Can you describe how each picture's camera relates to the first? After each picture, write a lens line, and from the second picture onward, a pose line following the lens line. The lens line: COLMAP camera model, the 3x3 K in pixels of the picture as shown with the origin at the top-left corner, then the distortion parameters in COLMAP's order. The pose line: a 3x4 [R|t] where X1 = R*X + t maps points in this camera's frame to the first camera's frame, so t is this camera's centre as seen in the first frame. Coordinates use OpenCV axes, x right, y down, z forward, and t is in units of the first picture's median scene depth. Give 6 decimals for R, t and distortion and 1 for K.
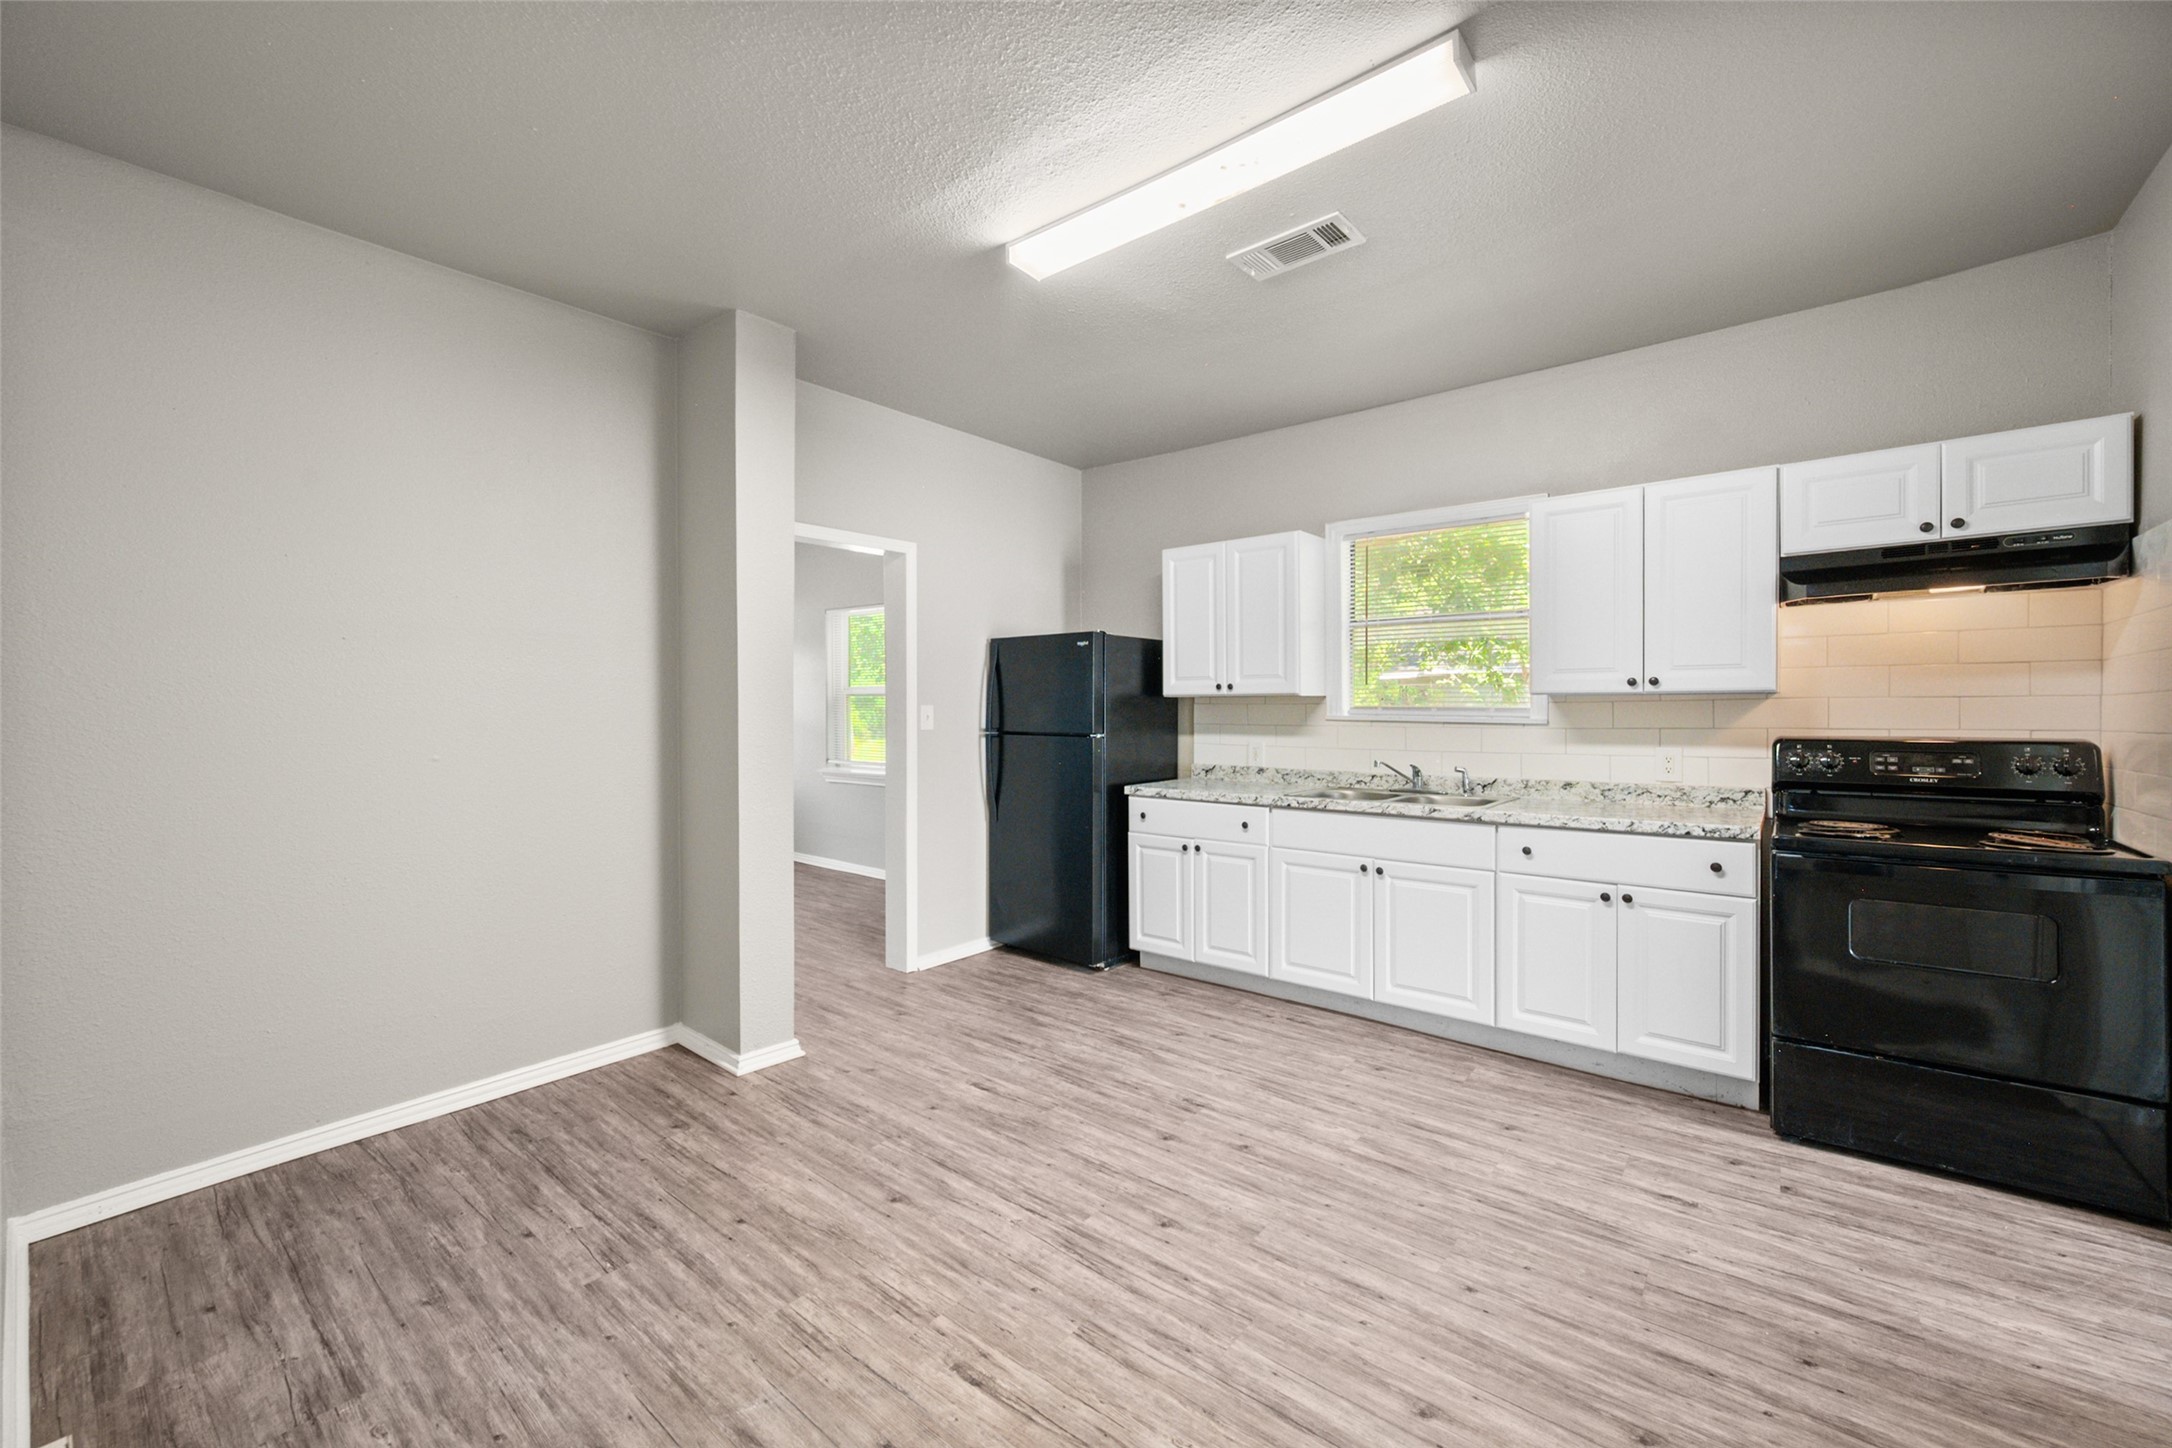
lens RADIAL K [[875.7, 0, 1087.7], [0, 875.7, 715.2], [0, 0, 1]] dist [0.004378, -0.001021]
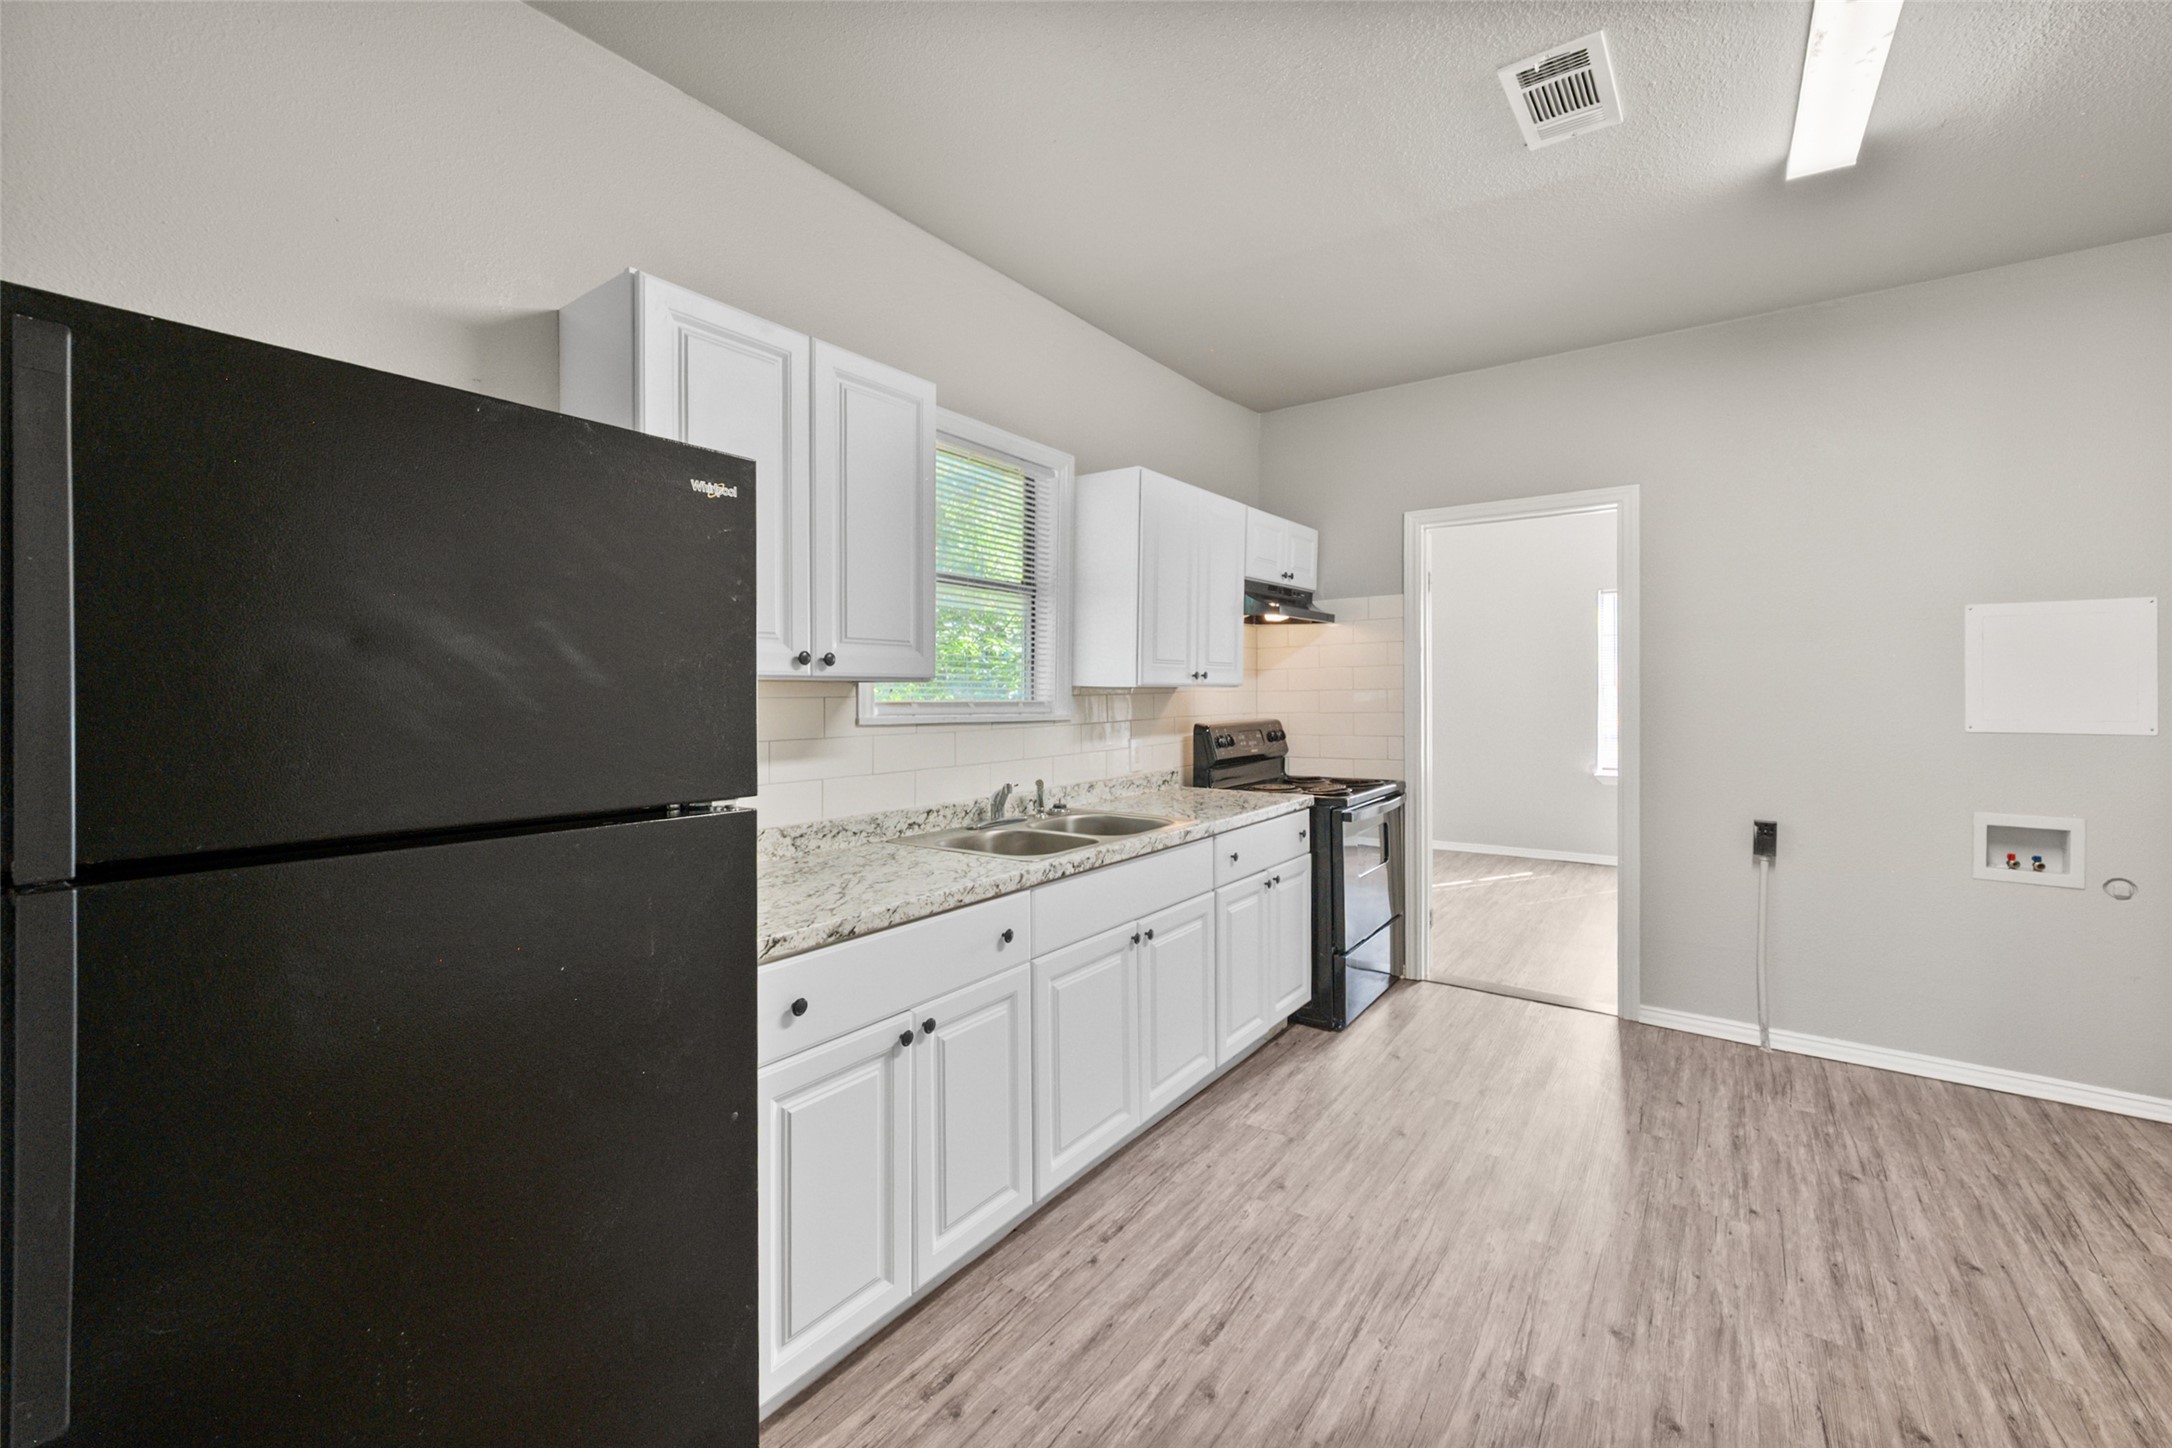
lens RADIAL K [[875.7, 0, 1108.3], [0, 875.7, 690.7], [0, 0, 1]] dist [0.004378, -0.001021]
pose [[-0.063127, 0.007028, 0.997981, -0.423567], [0.014836, 0.999871, -0.006103, -0.016112], [-0.997895, 0.014421, -0.063224, 1.235013]]
